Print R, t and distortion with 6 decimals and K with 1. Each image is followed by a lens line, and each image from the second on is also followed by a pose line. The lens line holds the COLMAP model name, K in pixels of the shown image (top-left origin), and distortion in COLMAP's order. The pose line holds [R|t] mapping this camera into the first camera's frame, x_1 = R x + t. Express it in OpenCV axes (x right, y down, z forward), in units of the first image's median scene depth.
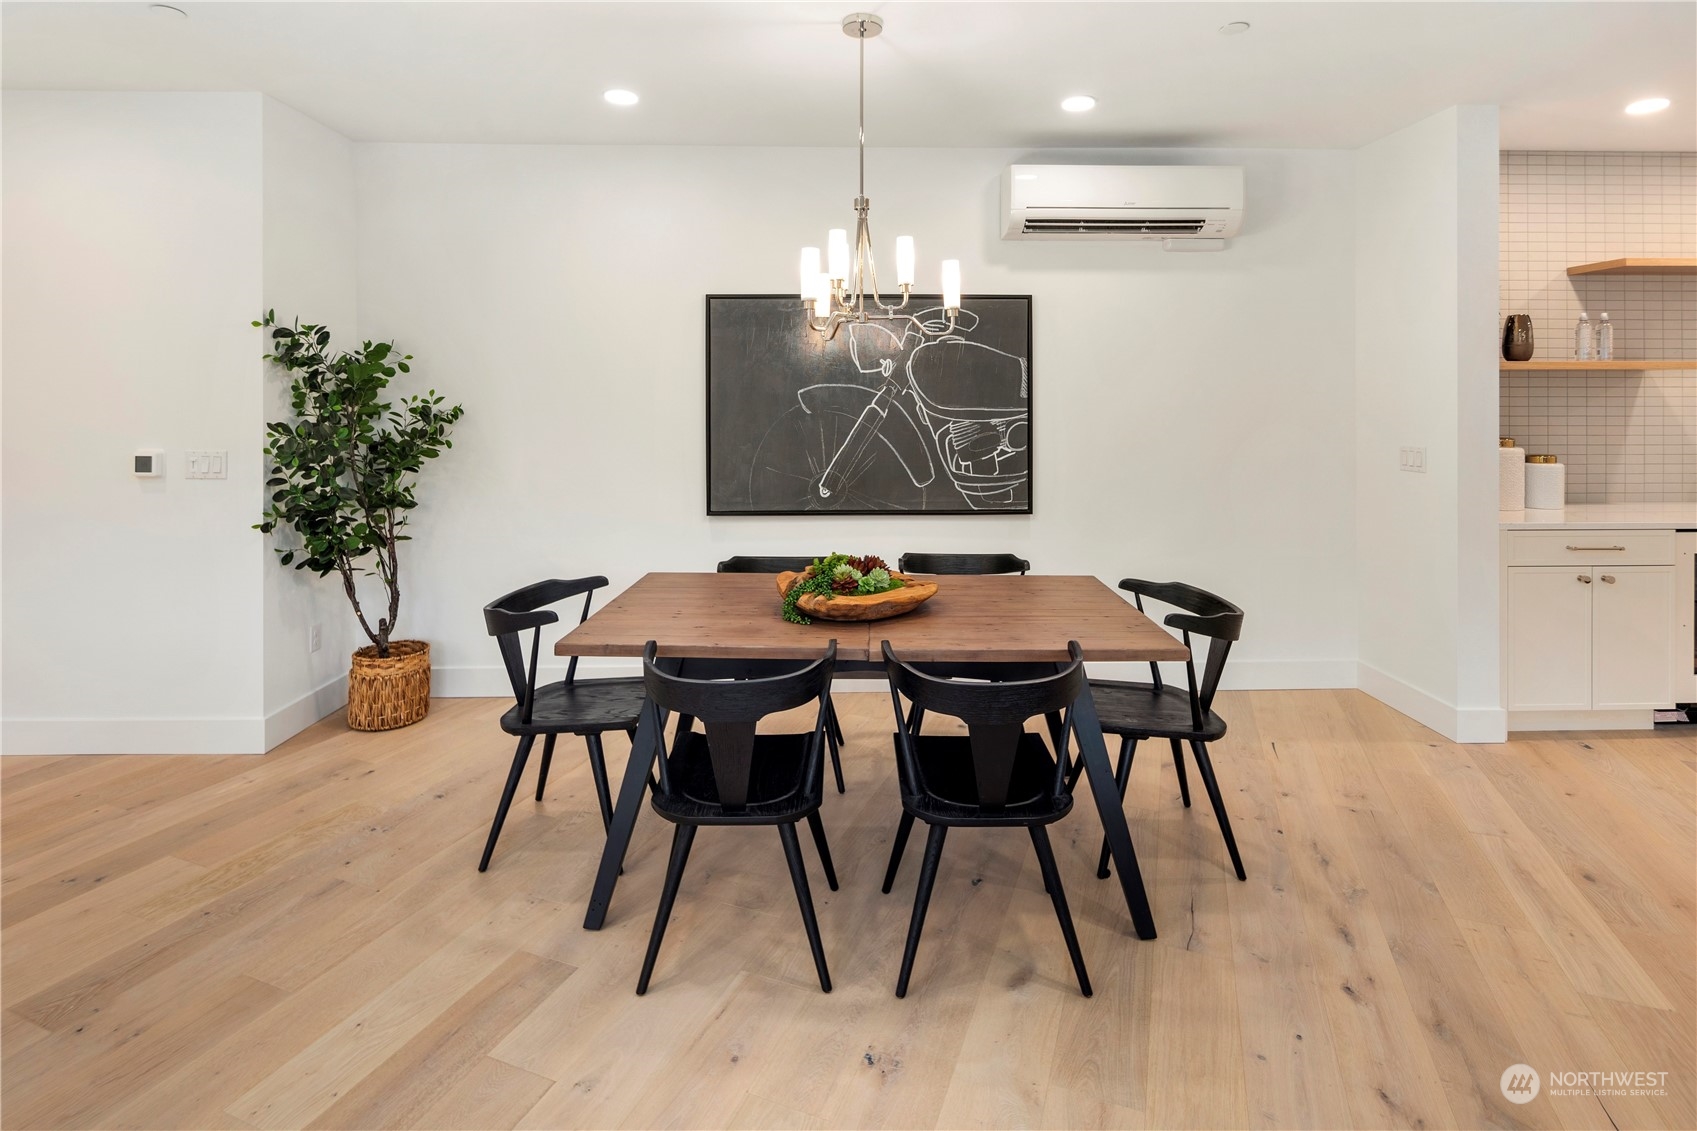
lens RADIAL K [[836.9, 0, 850.3], [0, 836.9, 405.2], [0, 0, 1]] dist [0.003202, 0.000029]
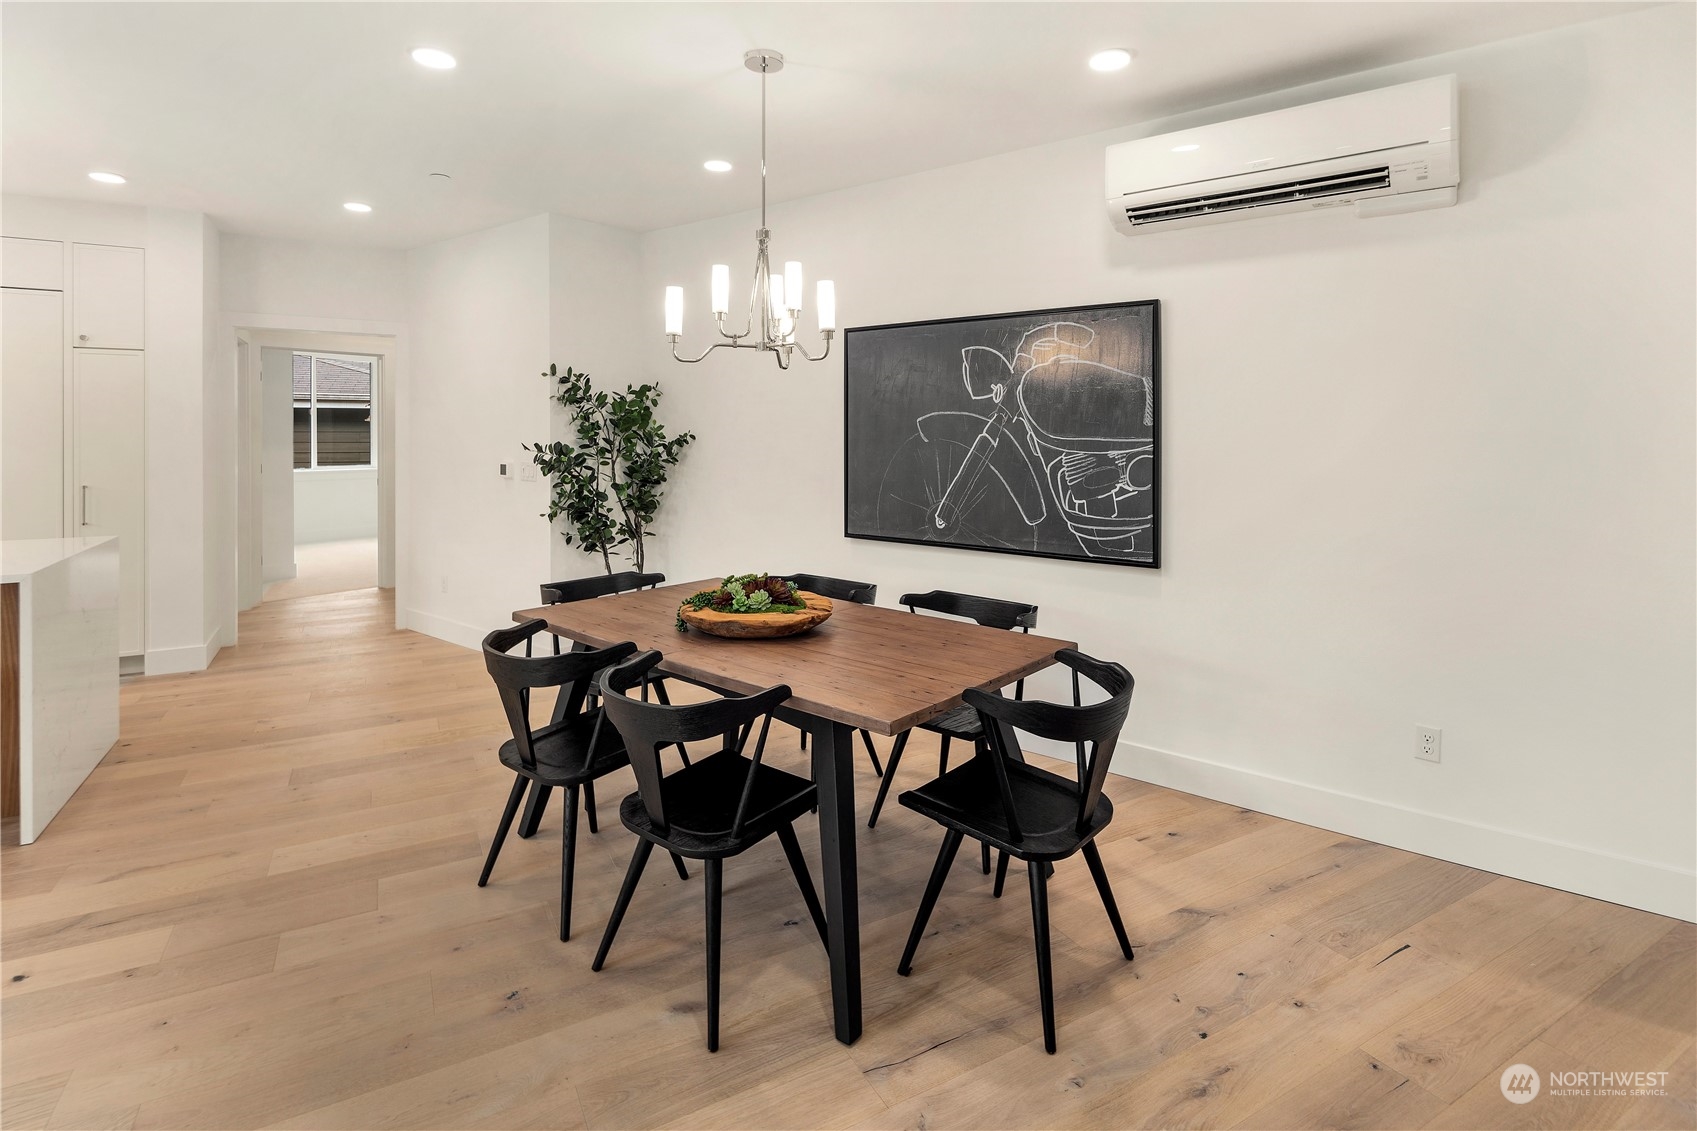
lens RADIAL K [[832.9, 0, 853.4], [0, 832.9, 444.0], [0, 0, 1]] dist [0.001739, -0.000820]
pose [[0.775245, 0.012783, -0.631531, 0.501087], [-0.007222, 0.999909, 0.011375, 0.001787], [0.631619, -0.004258, 0.775267, 0.185925]]
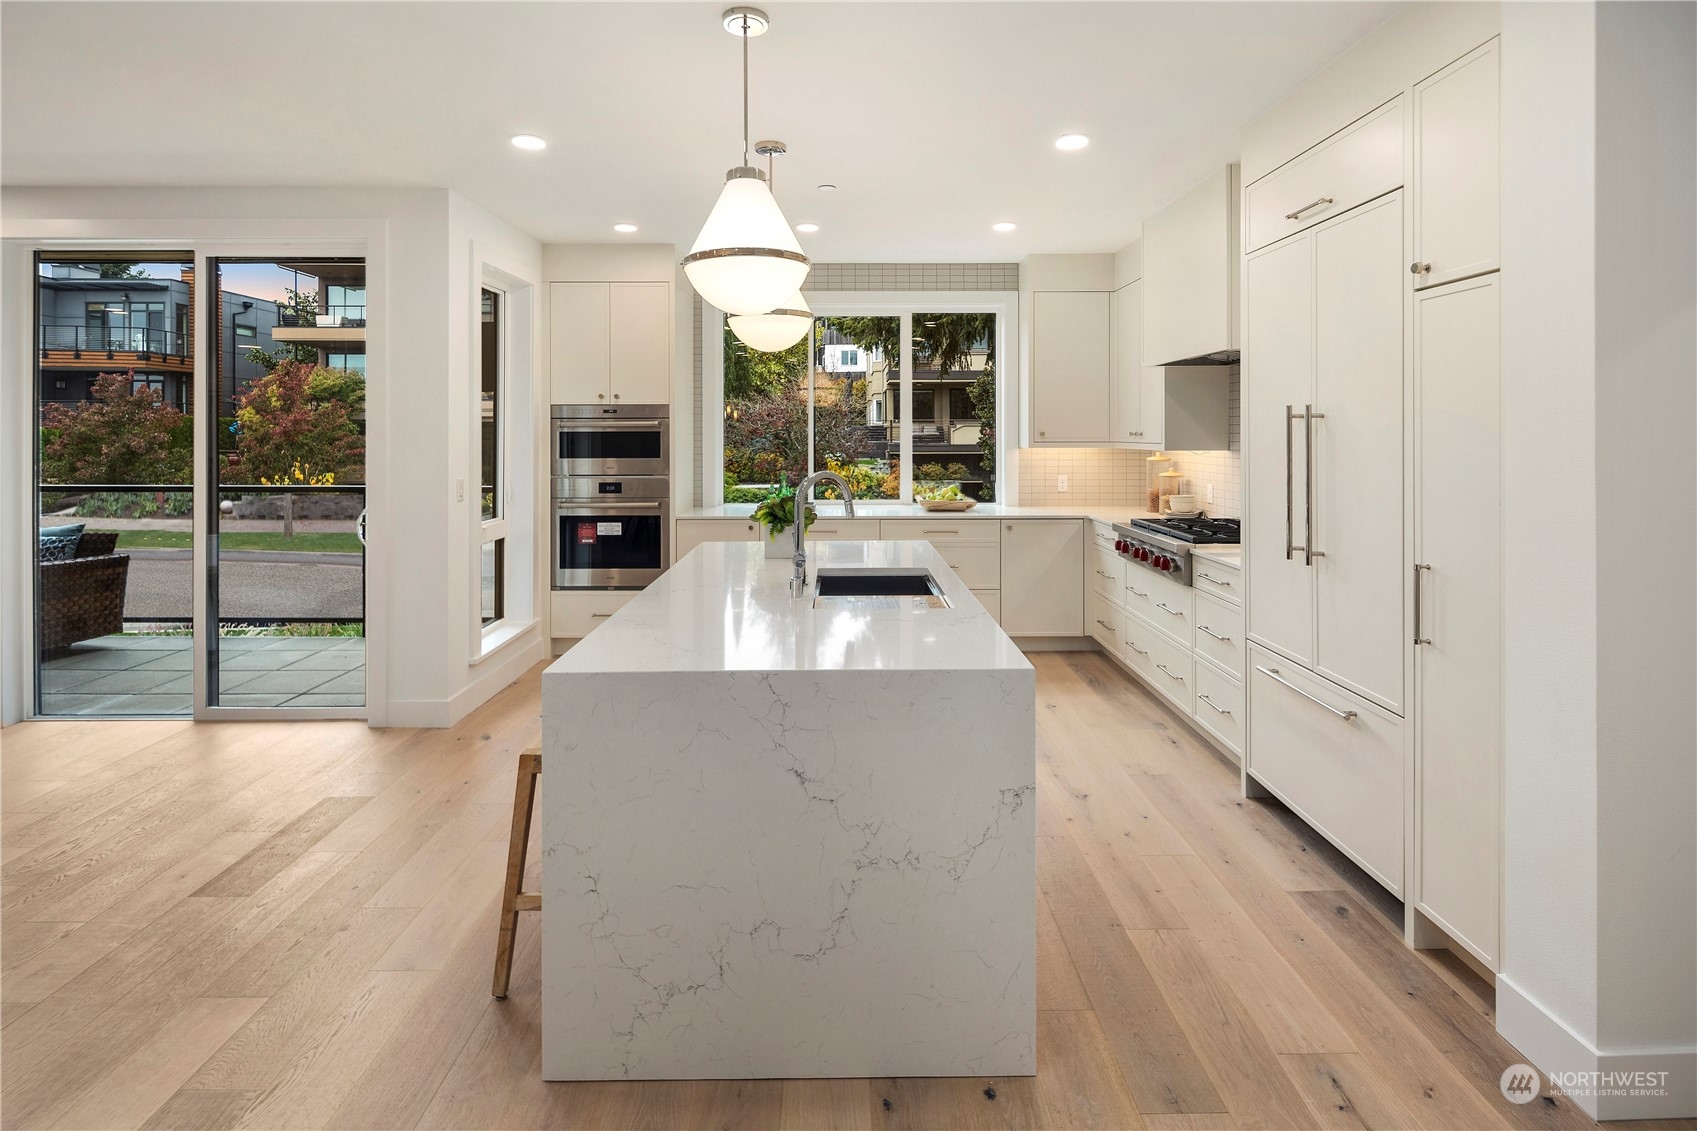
lens RADIAL K [[830.6, 0, 847.9], [0, 830.6, 434.5], [0, 0, 1]] dist [0.002825, 0.000216]
pose [[-0.927731, 0.000821, -0.373248, -0.457817], [-0.001242, 0.999985, 0.005287, -0.011573], [0.373246, 0.005368, -0.927717, 0.780599]]
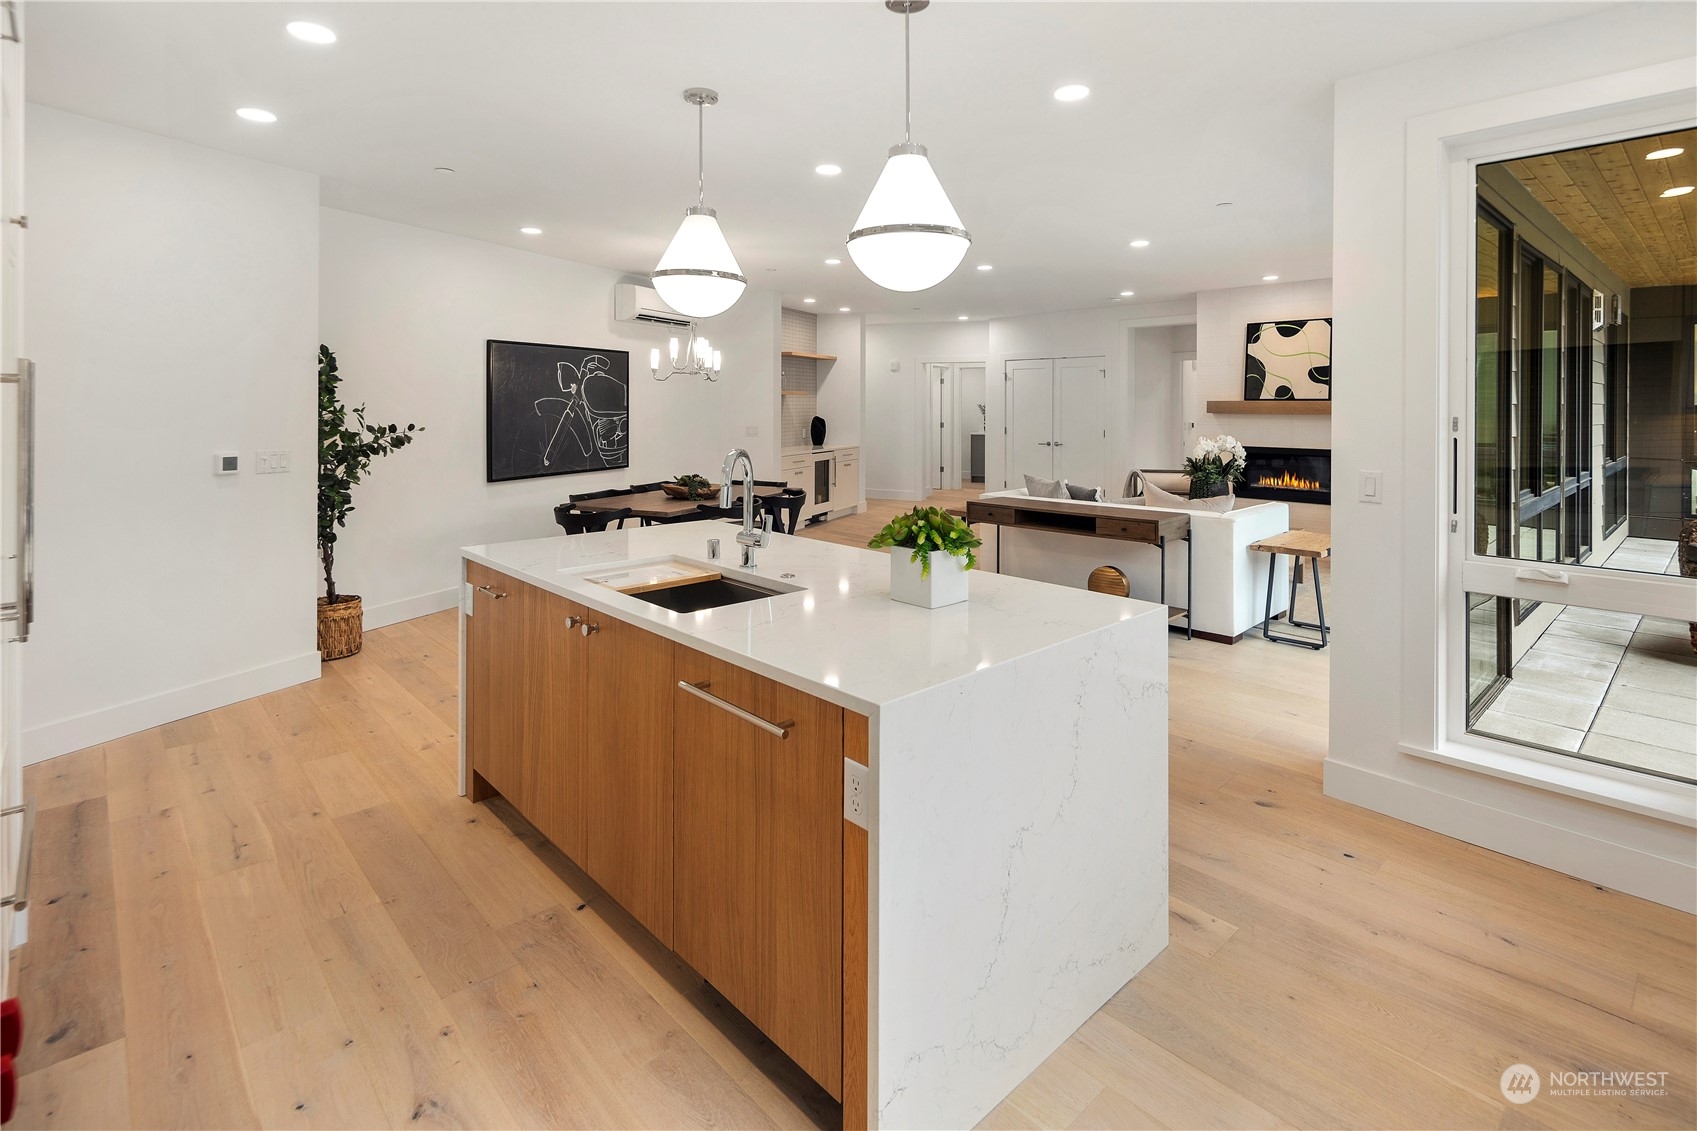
lens RADIAL K [[826.7, 0, 849.4], [0, 826.7, 403.7], [0, 0, 1]] dist [0.000349, -0.001156]
pose [[0.433716, 0.000476, 0.901049, -1.256539], [0.002064, 0.999997, -0.001522, -0.009854], [-0.901047, 0.002521, 0.433714, -0.262435]]
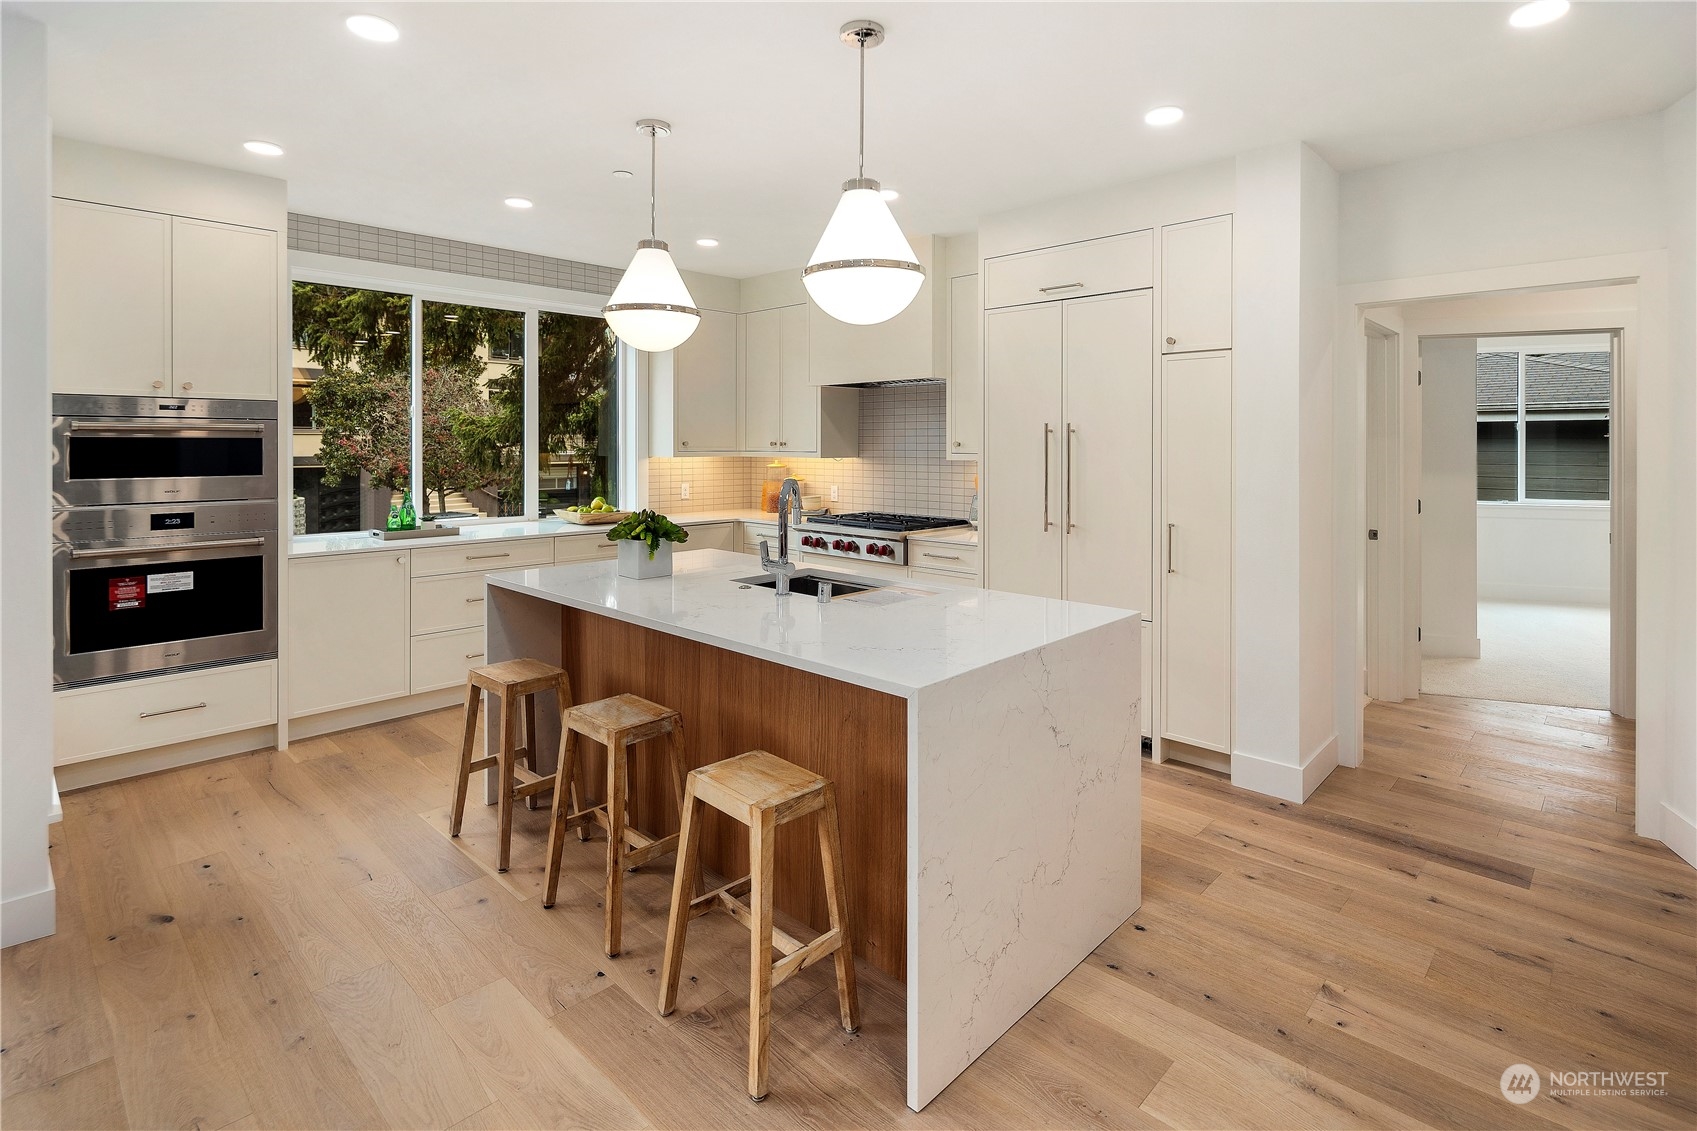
lens RADIAL K [[832.9, 0, 853.4], [0, 832.9, 444.0], [0, 0, 1]] dist [0.001739, -0.000820]
pose [[-0.377268, -0.002067, -0.926102, -0.050041], [-0.006232, 0.999981, 0.000307, -0.006796], [0.926083, 0.005887, -0.377273, 0.426974]]
